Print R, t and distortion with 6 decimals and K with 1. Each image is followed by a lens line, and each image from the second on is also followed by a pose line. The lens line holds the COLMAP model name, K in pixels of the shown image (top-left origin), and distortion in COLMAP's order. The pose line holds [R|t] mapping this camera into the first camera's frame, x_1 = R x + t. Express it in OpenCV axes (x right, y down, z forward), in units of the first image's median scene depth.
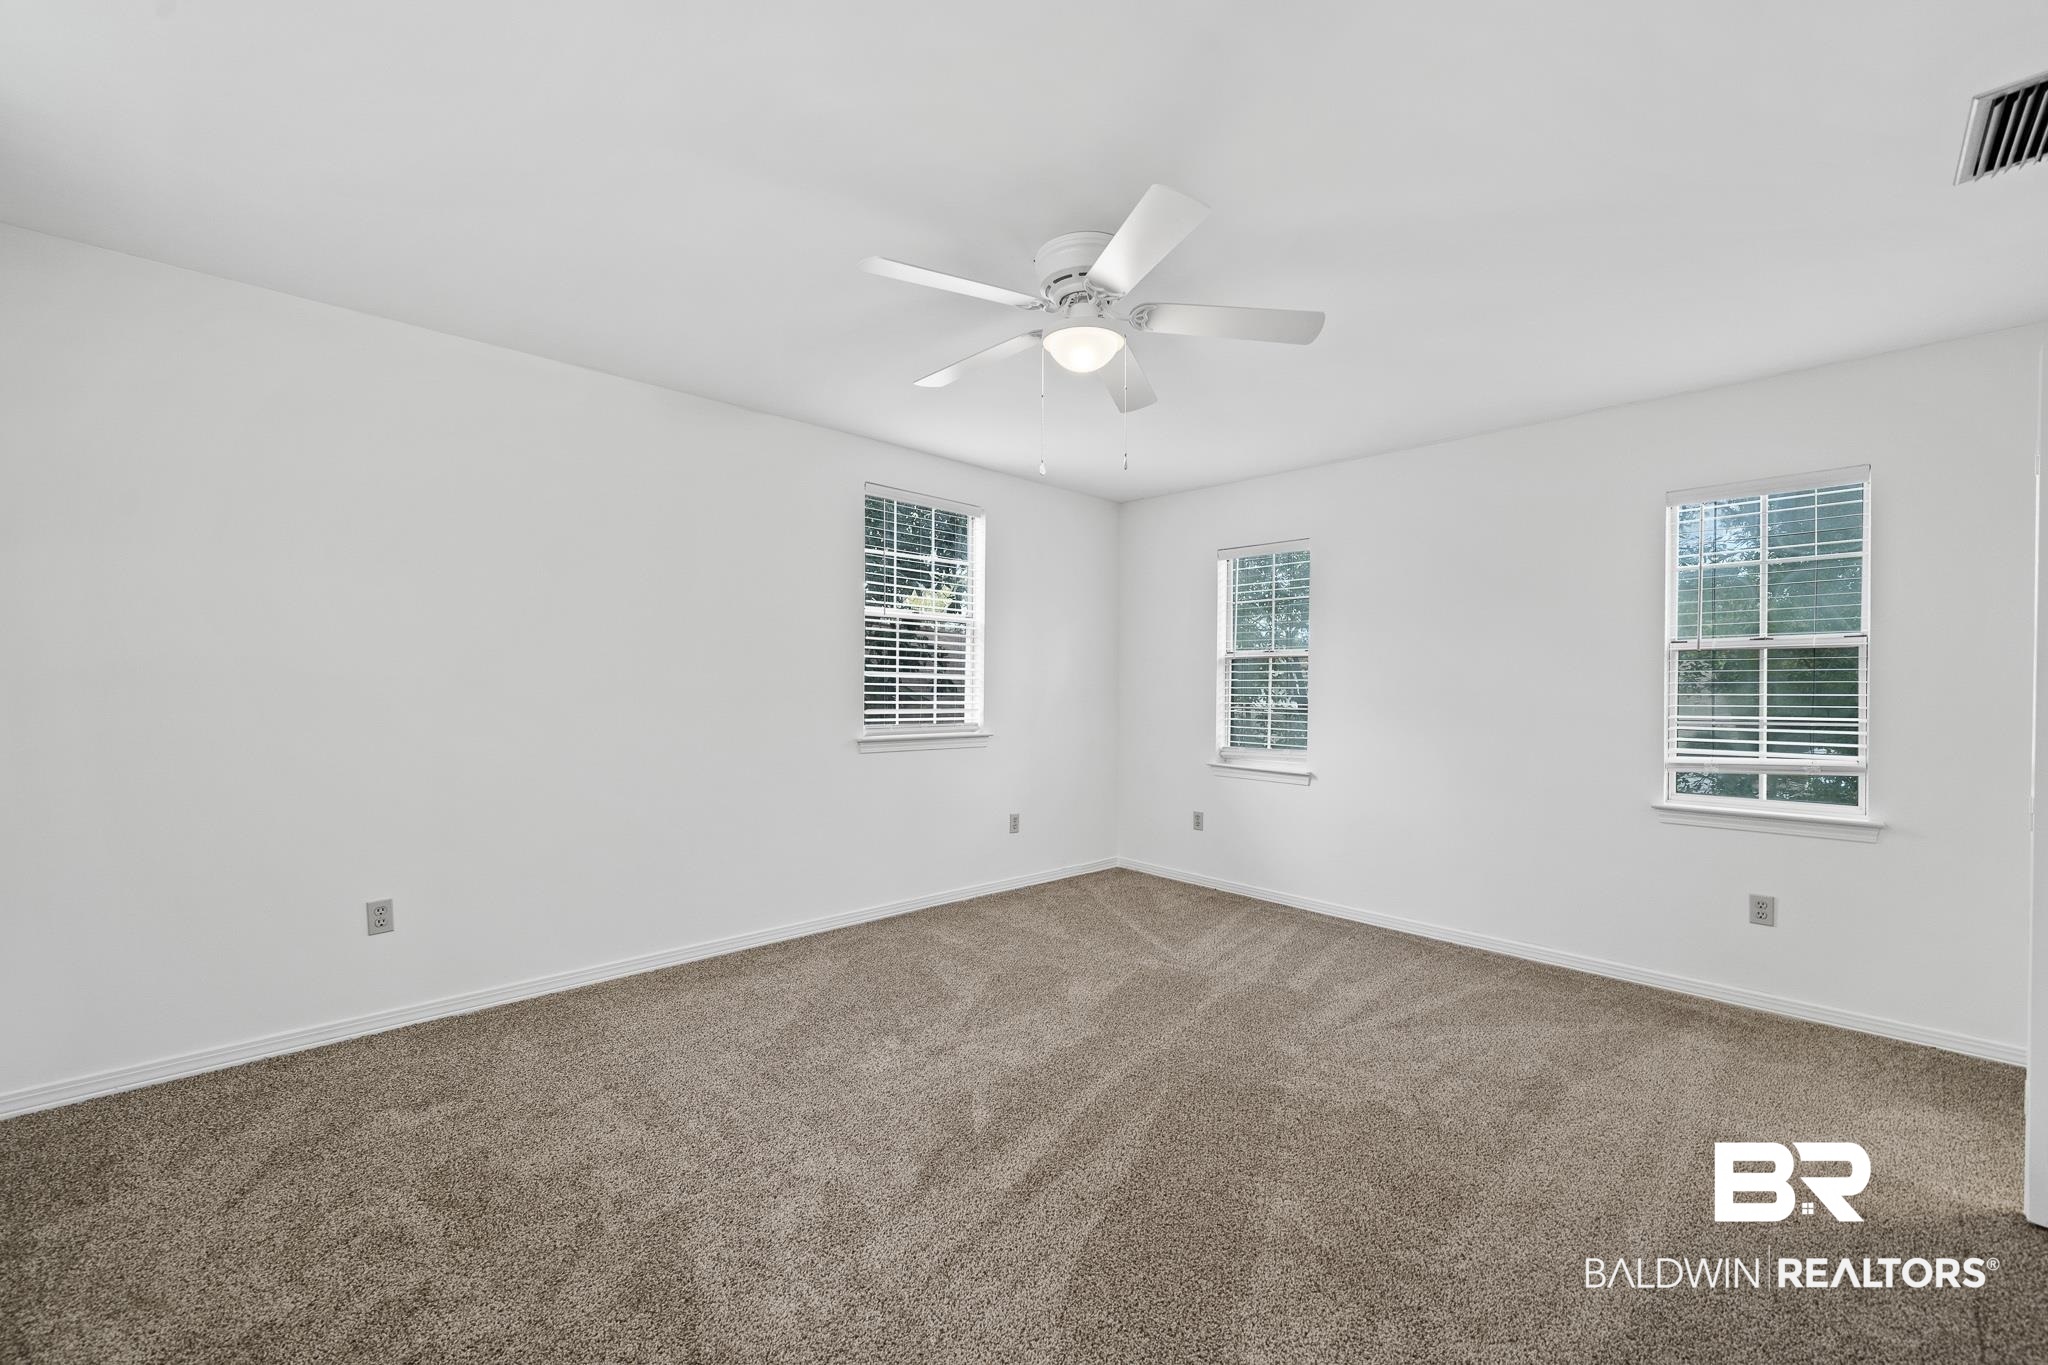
lens RADIAL K [[811.9, 0, 1021.8], [0, 811.9, 663.1], [0, 0, 1]] dist [-0.003197, 0.000233]
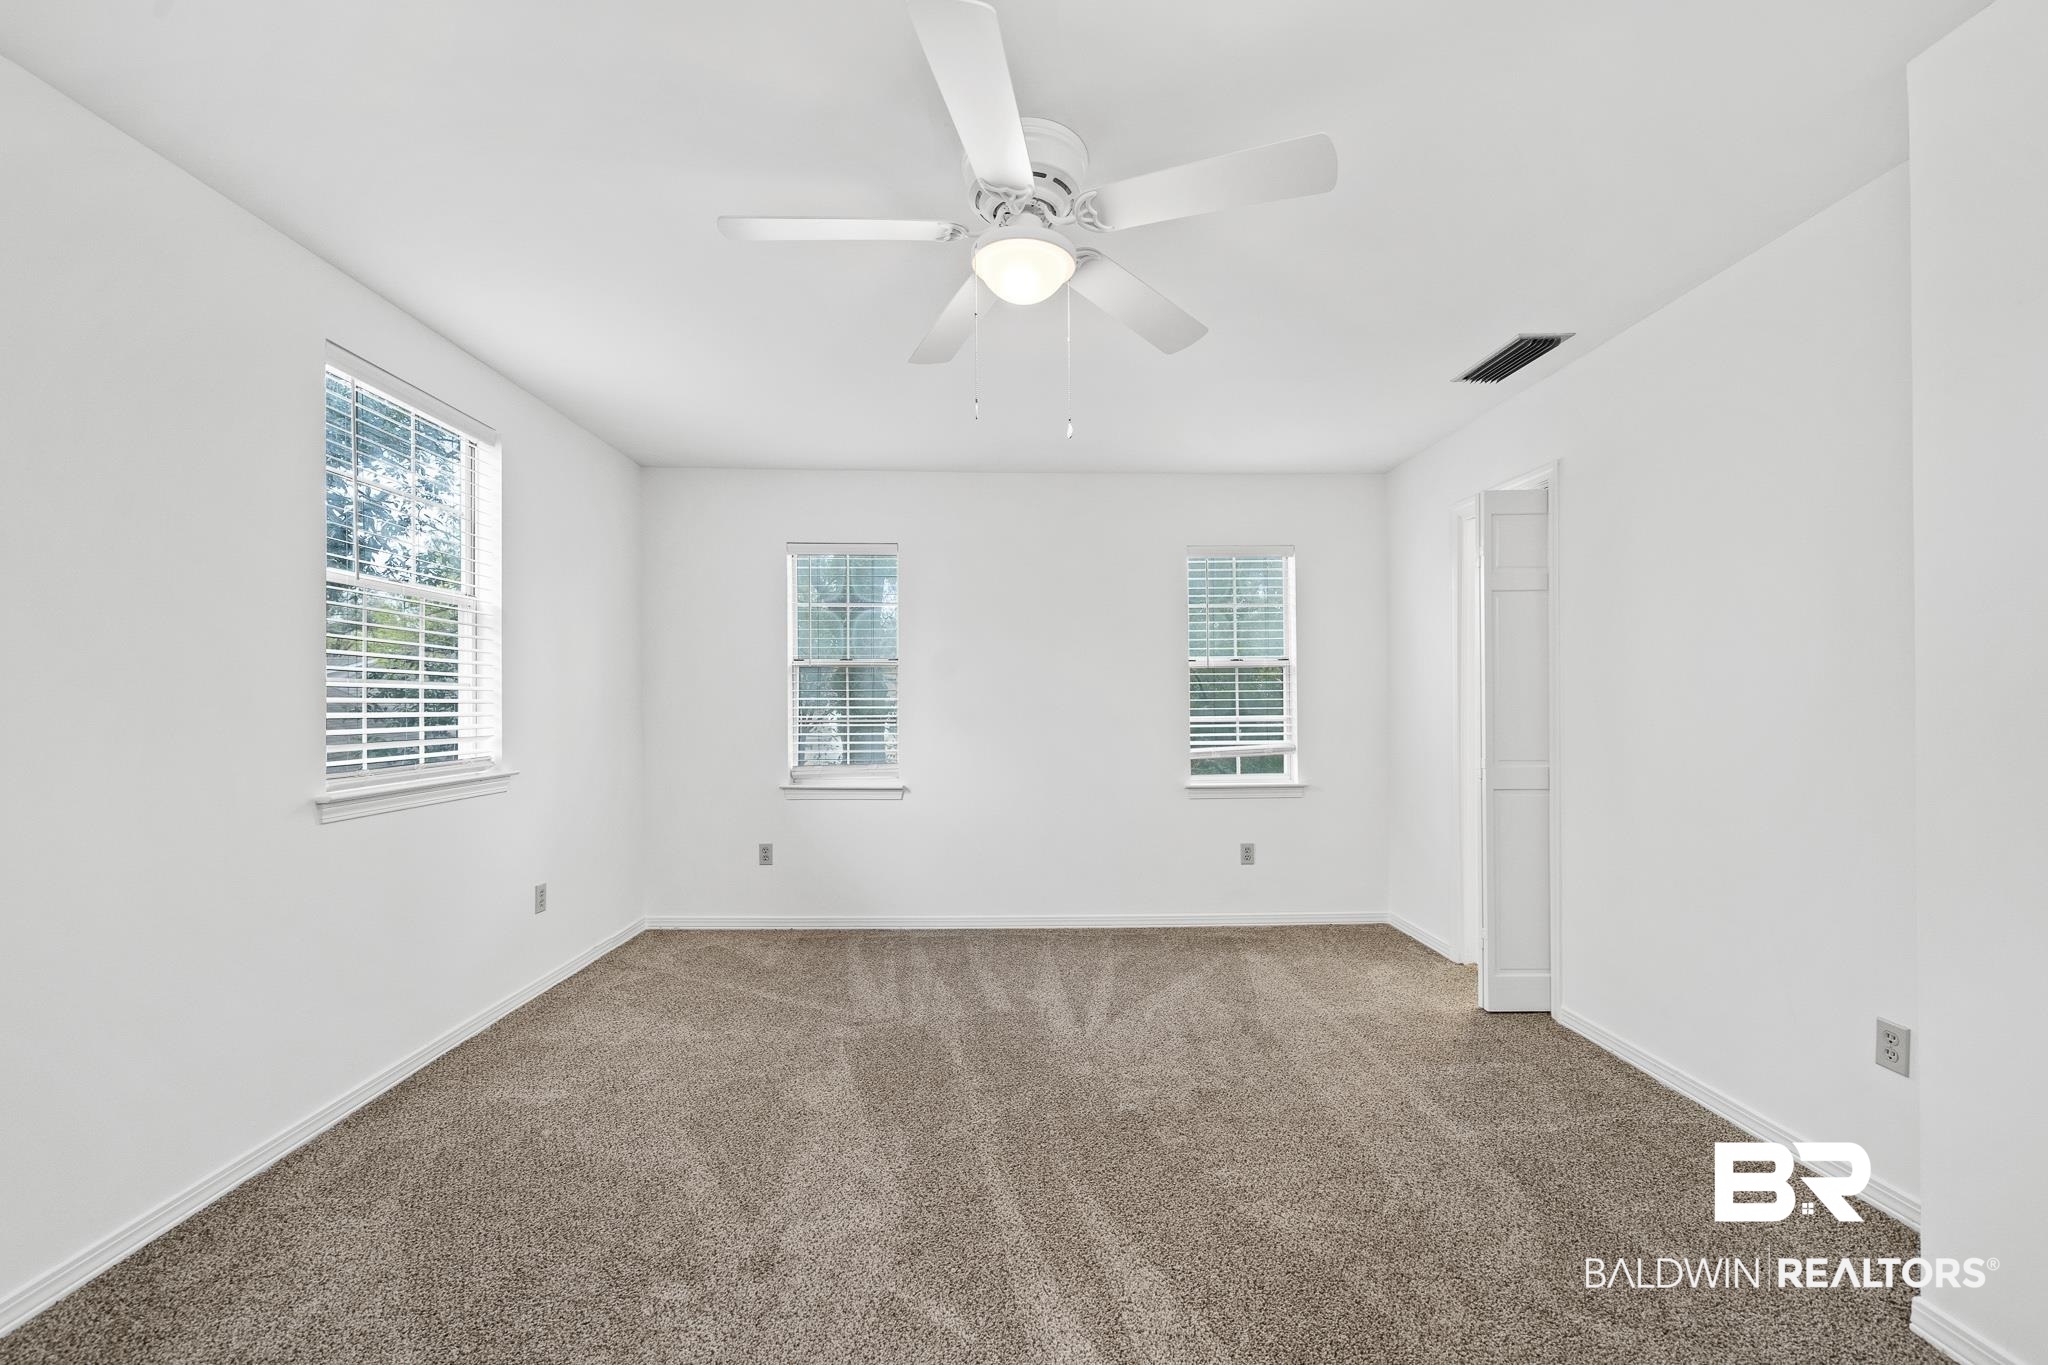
lens RADIAL K [[811.9, 0, 1022.8], [0, 811.9, 682.0], [0, 0, 1]] dist [-0.003197, 0.000233]
pose [[0.663586, 0.004212, 0.748088, -0.331985], [-0.012904, 0.999900, 0.005817, 0.004435], [-0.747989, -0.013513, 0.663574, 0.309057]]
